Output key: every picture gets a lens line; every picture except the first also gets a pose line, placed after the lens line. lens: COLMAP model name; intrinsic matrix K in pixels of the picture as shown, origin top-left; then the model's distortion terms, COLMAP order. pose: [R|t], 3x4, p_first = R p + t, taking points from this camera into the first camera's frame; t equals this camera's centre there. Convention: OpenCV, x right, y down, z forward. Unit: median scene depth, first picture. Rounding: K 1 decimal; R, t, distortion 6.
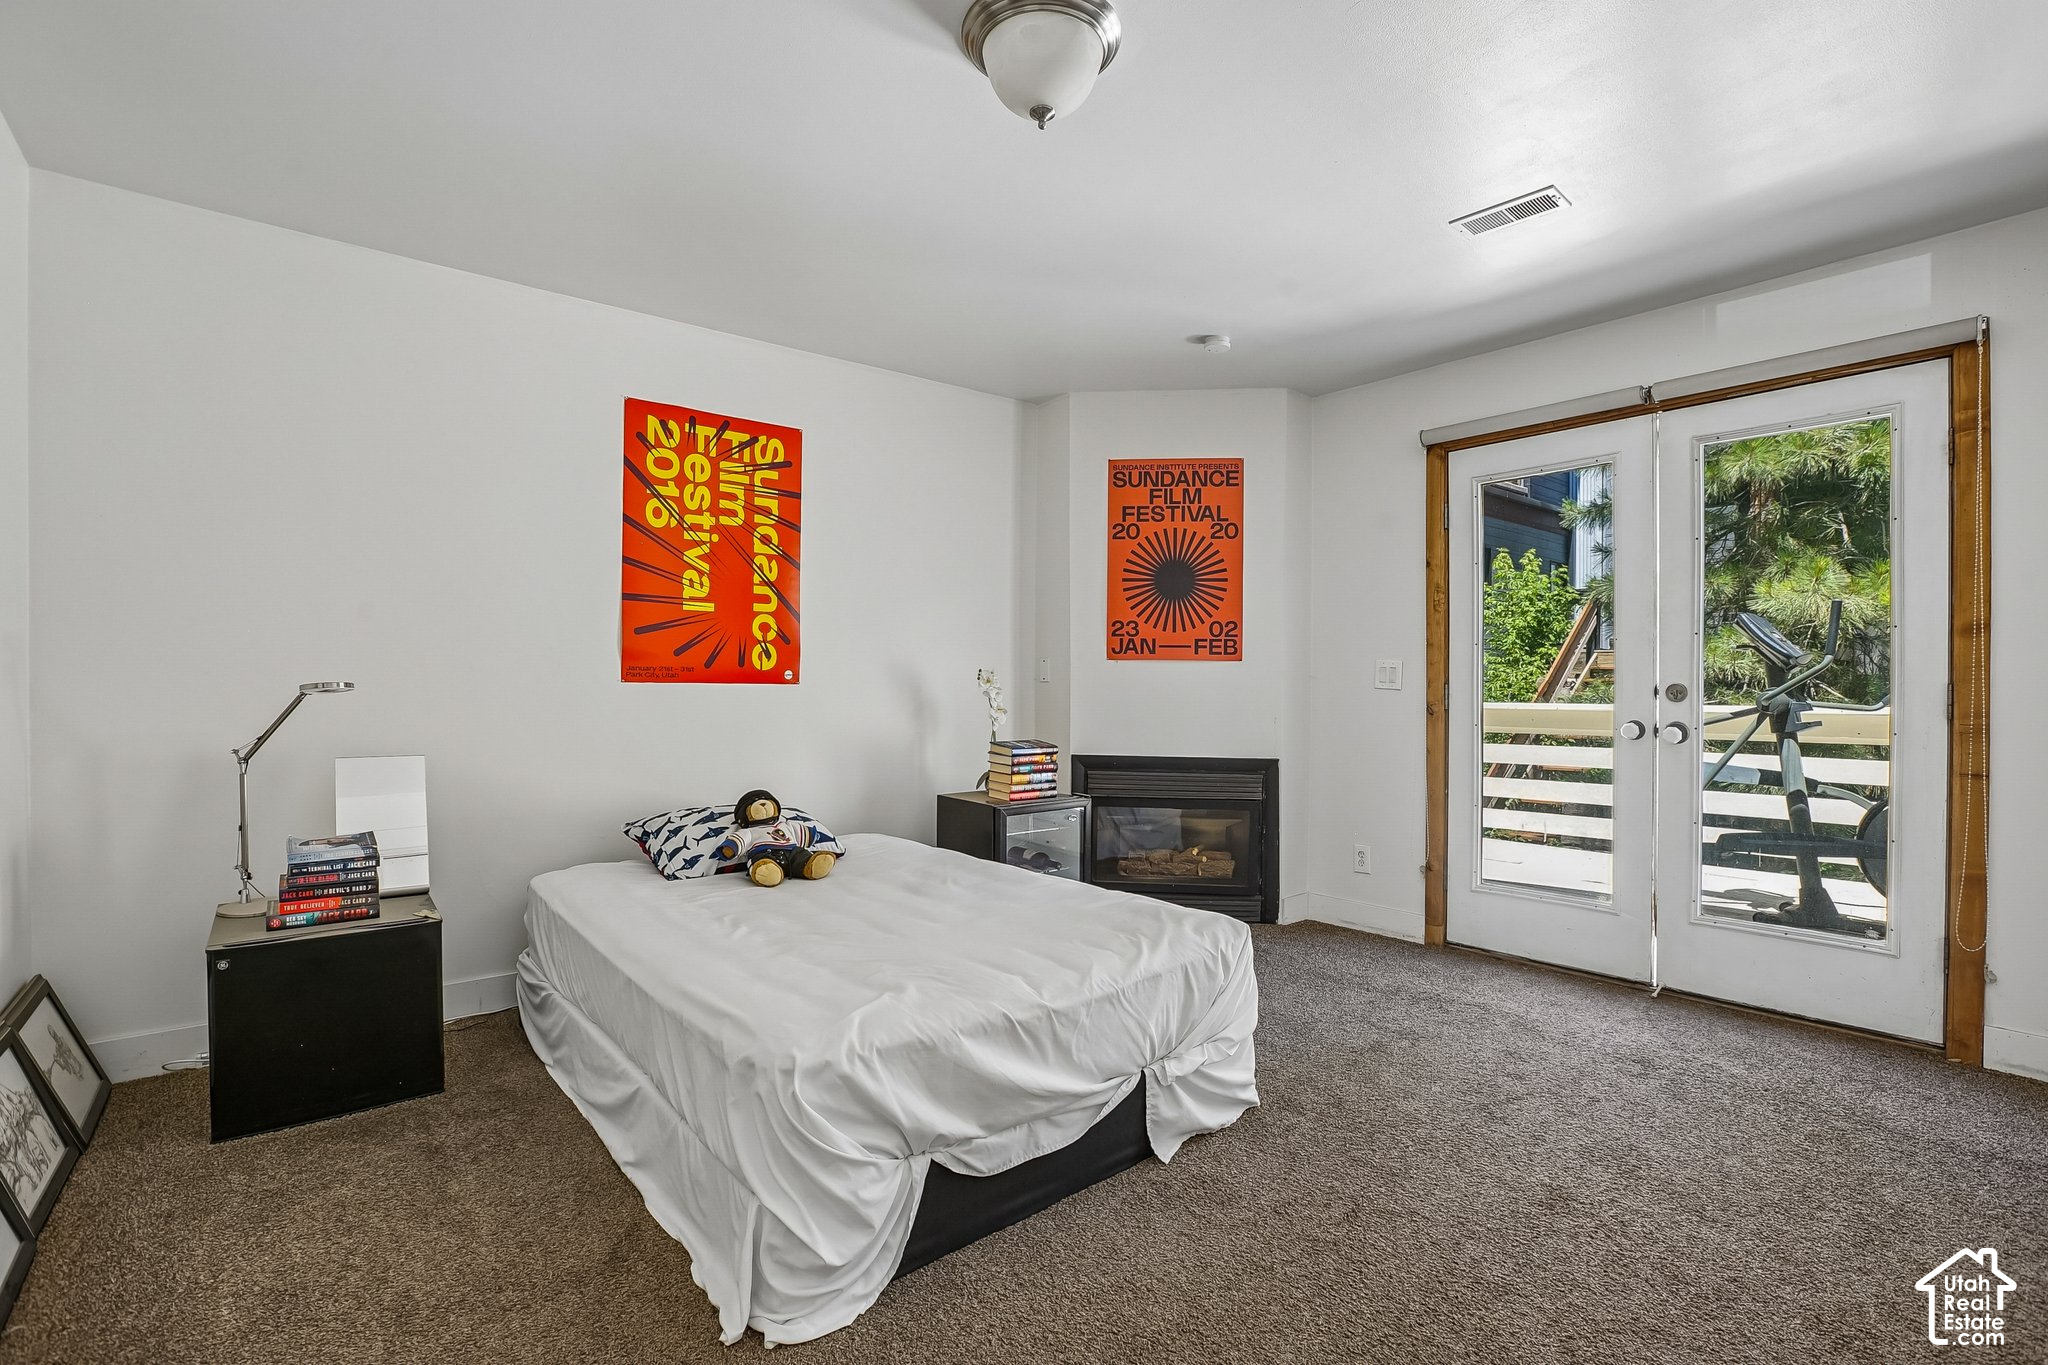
lens RADIAL K [[947.7, 0, 1032.2], [0, 947.7, 688.7], [0, 0, 1]] dist [-0.062622, 0.038245]
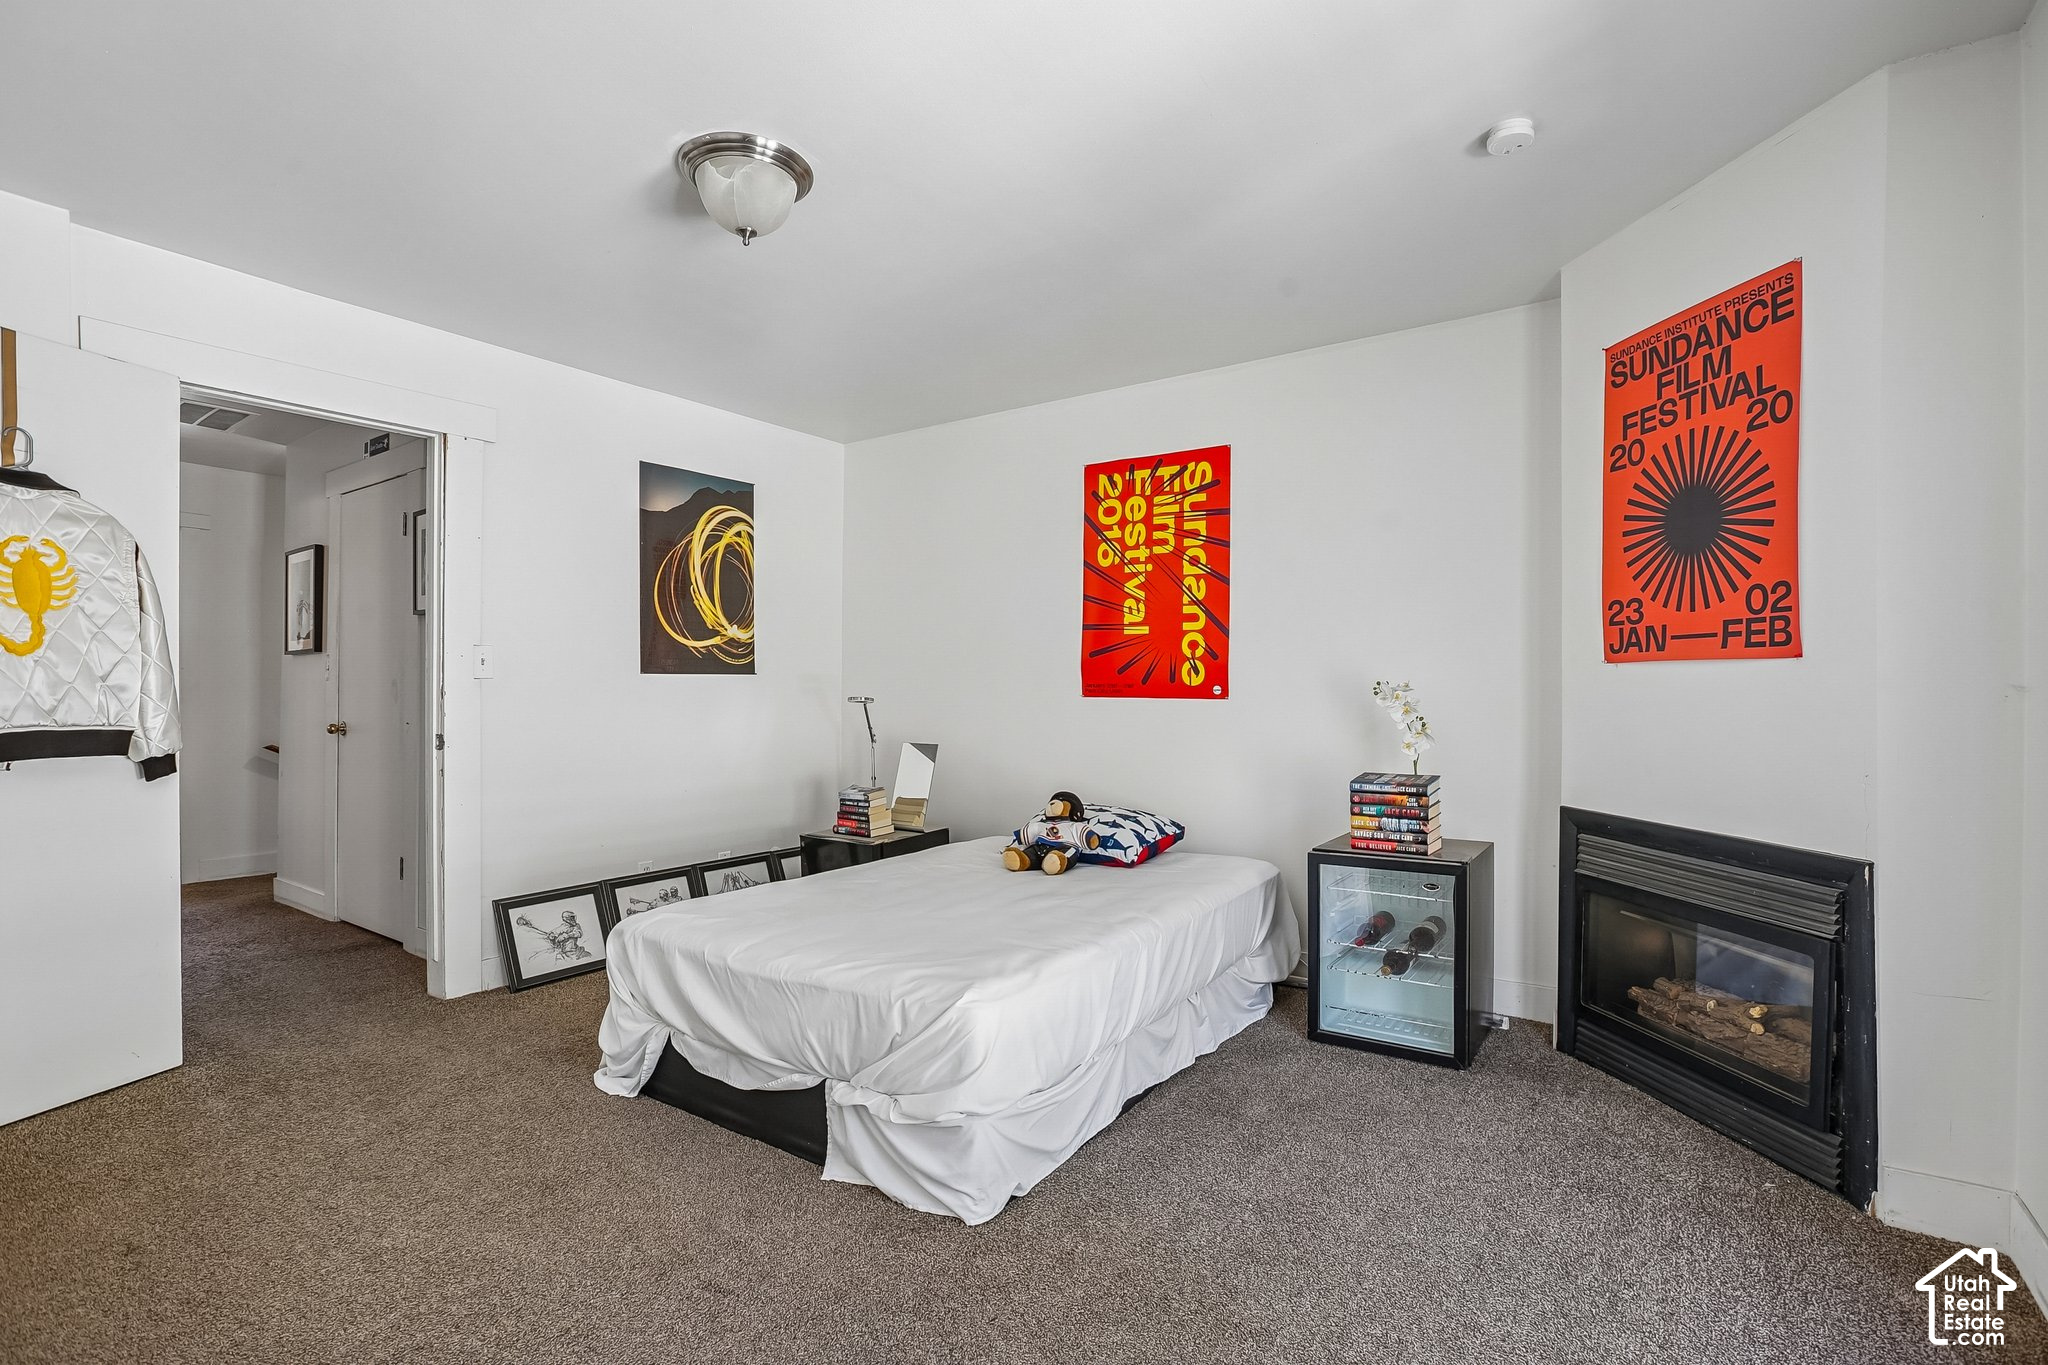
lens RADIAL K [[947.7, 0, 1032.2], [0, 947.7, 688.7], [0, 0, 1]] dist [-0.062622, 0.038245]
pose [[0.277081, -0.006214, -0.960827, 0.674803], [-0.007832, 0.999931, -0.008725, -0.005752], [0.960815, 0.009943, 0.277013, 0.538824]]
